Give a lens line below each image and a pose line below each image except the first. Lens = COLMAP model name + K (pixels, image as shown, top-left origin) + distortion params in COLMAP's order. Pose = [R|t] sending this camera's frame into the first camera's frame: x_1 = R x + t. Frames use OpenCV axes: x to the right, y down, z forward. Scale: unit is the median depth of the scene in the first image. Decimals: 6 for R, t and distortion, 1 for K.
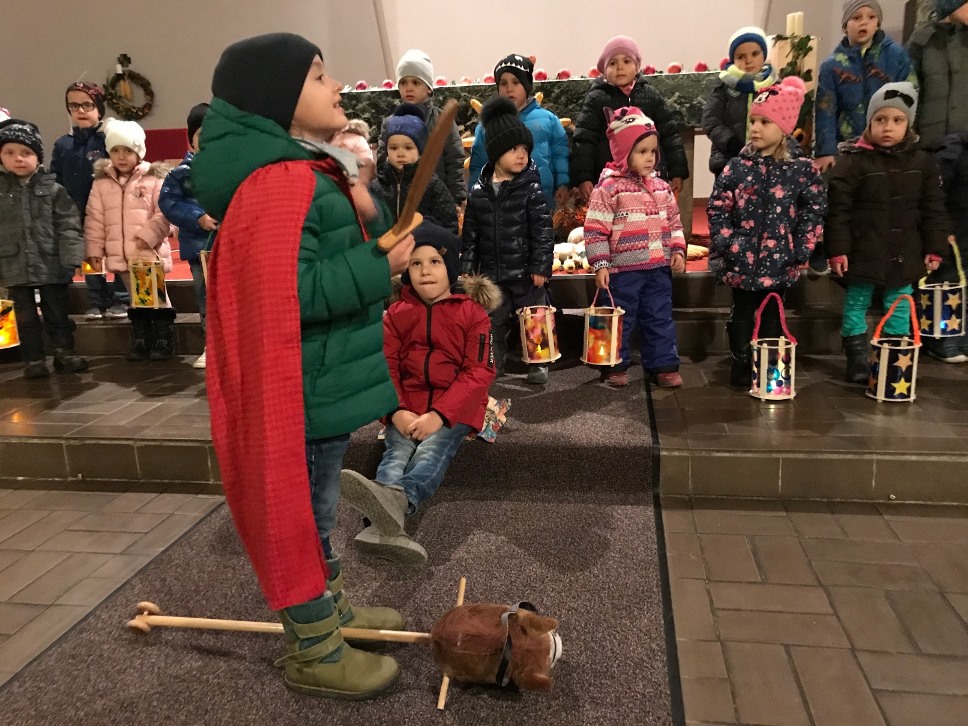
lens RADIAL K [[801.2, 0, 494.8], [0, 801.2, 353.1], [0, 0, 1]] dist [0.012078, 0.005347]
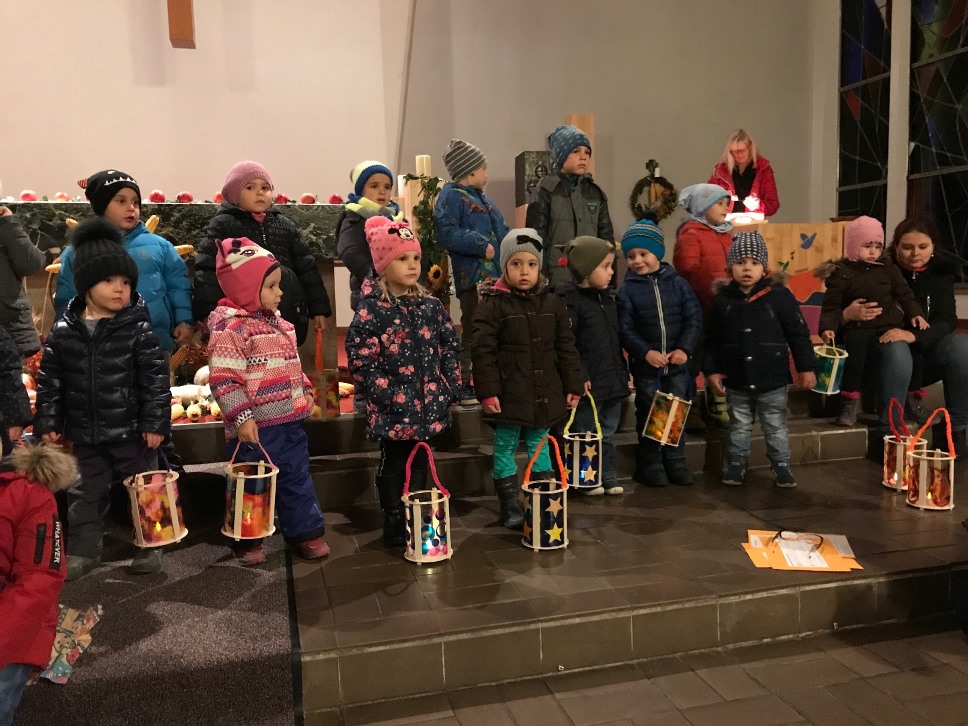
lens RADIAL K [[801.2, 0, 494.8], [0, 801.2, 353.1], [0, 0, 1]] dist [0.012078, 0.005347]
pose [[0.910639, -0.017335, 0.412840, 0.048256], [0.079797, 0.987689, -0.134545, -0.045473], [-0.405425, 0.155465, 0.900811, 0.130795]]
